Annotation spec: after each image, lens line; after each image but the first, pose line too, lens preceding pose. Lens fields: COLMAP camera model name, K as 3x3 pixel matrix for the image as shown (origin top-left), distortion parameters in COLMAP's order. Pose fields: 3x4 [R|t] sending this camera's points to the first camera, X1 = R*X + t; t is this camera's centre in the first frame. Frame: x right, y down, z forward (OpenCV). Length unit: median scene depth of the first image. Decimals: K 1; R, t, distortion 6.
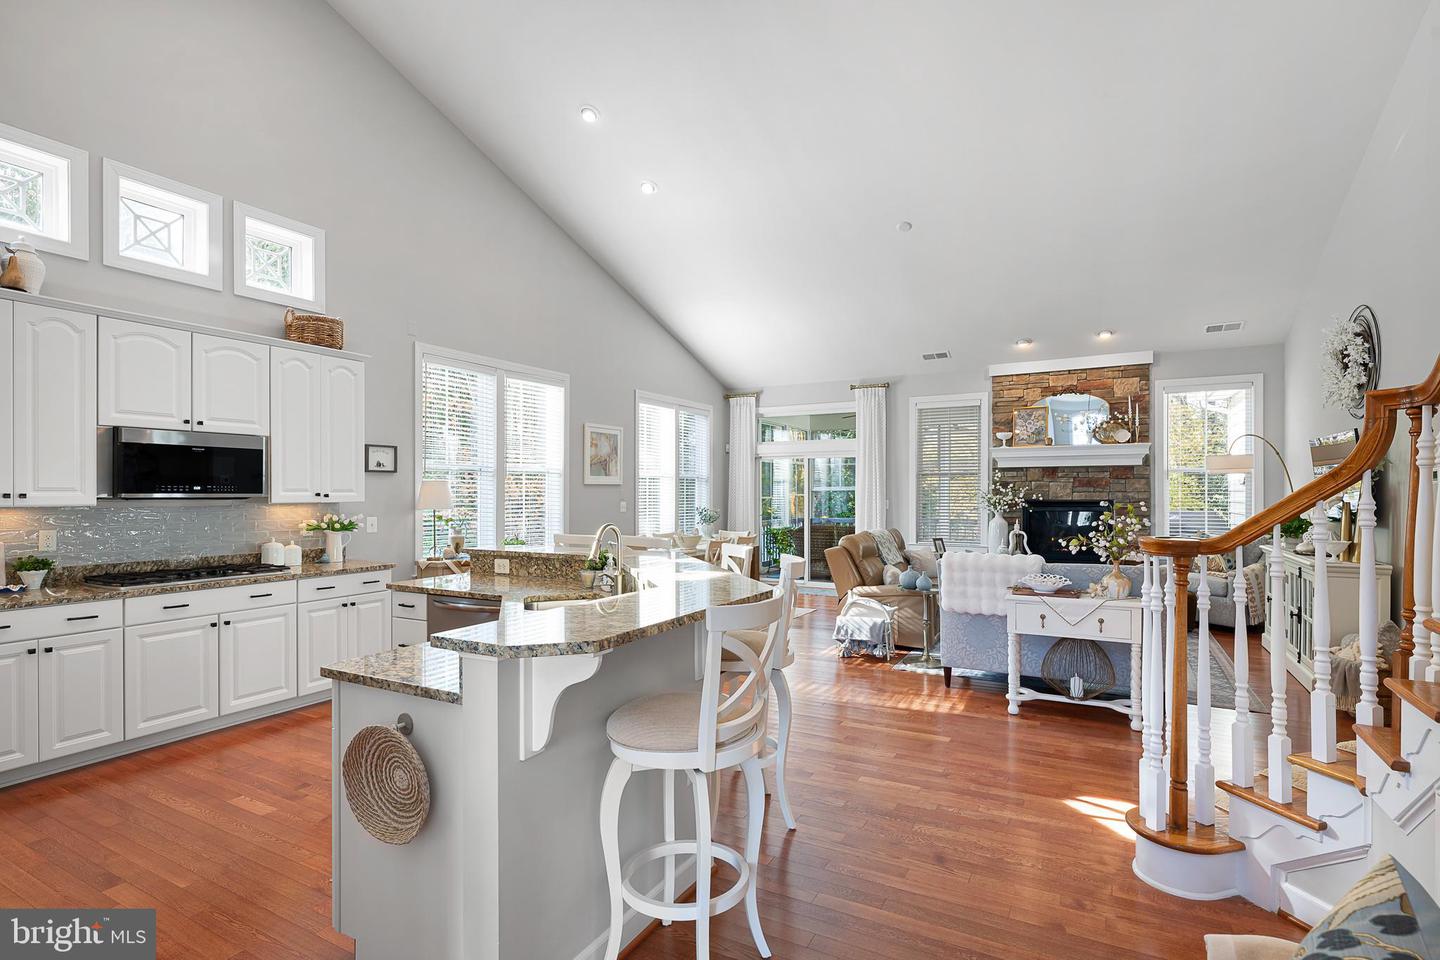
lens RADIAL K [[690.6, 0, 726.9], [0, 690.6, 485.7], [0, 0, 1]] dist [0.007045, -0.002657]
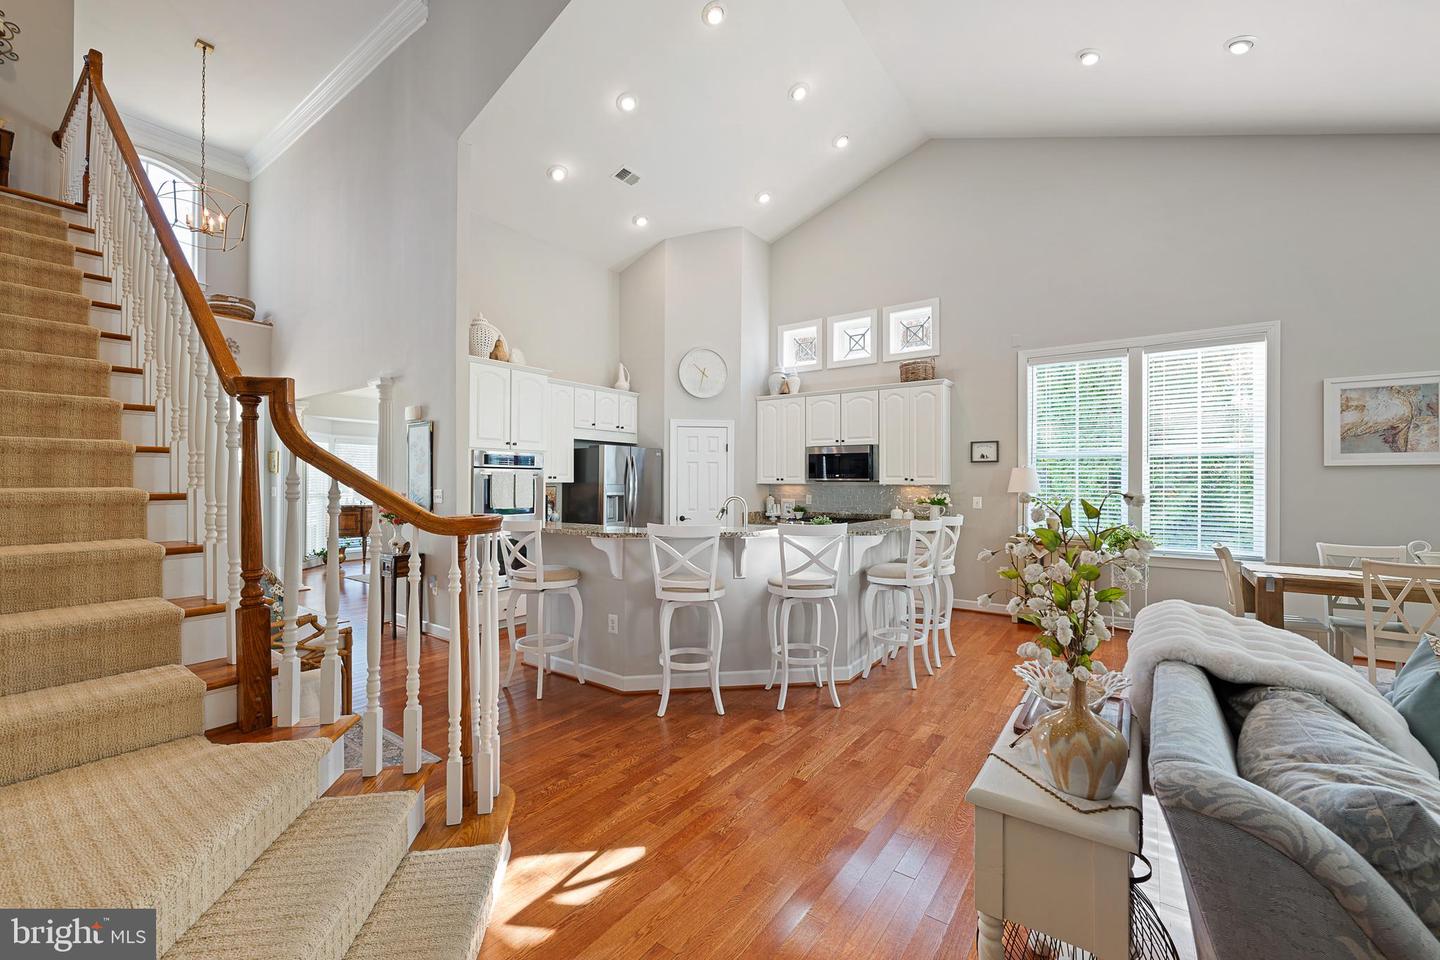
lens RADIAL K [[580.7, 0, 732.8], [0, 580.7, 481.2], [0, 0, 1]] dist [-0.001749, 0.000227]
pose [[-0.112892, 0.001421, -0.993606, 0.621958], [0.006908, 0.999976, 0.000645, 0.012137], [0.993583, -0.006791, -0.112899, 0.641337]]
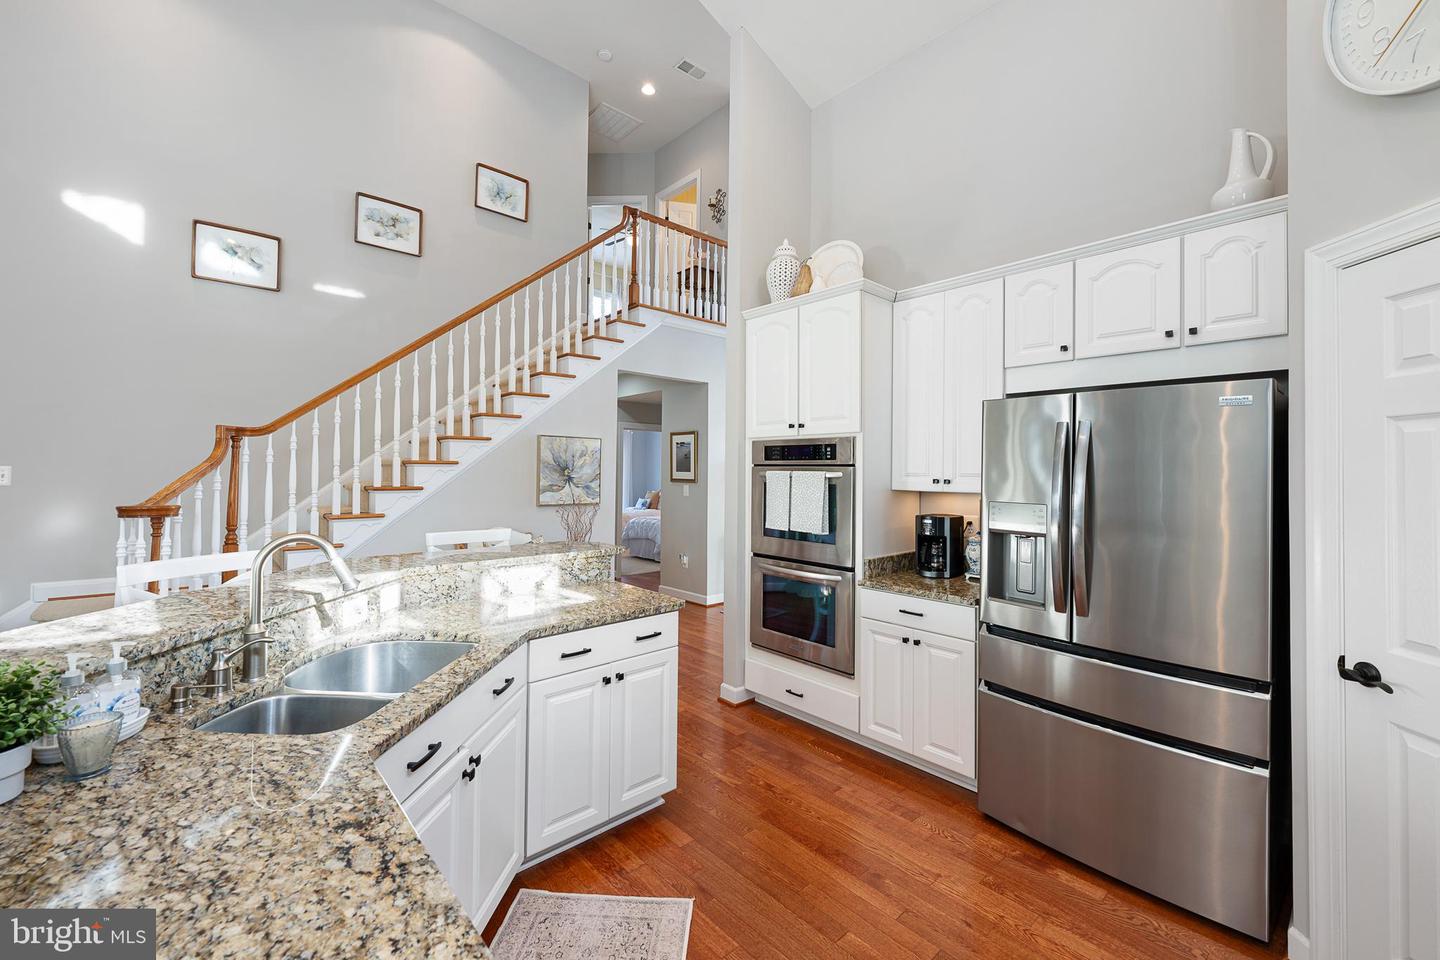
lens RADIAL K [[580.7, 0, 716.0], [0, 580.7, 468.2], [0, 0, 1]] dist [-0.001749, 0.000227]
pose [[-0.938660, -0.006001, 0.344792, -0.372630], [-0.012256, 0.999797, -0.015966, 0.001600], [-0.344626, -0.019213, -0.938543, 0.755126]]
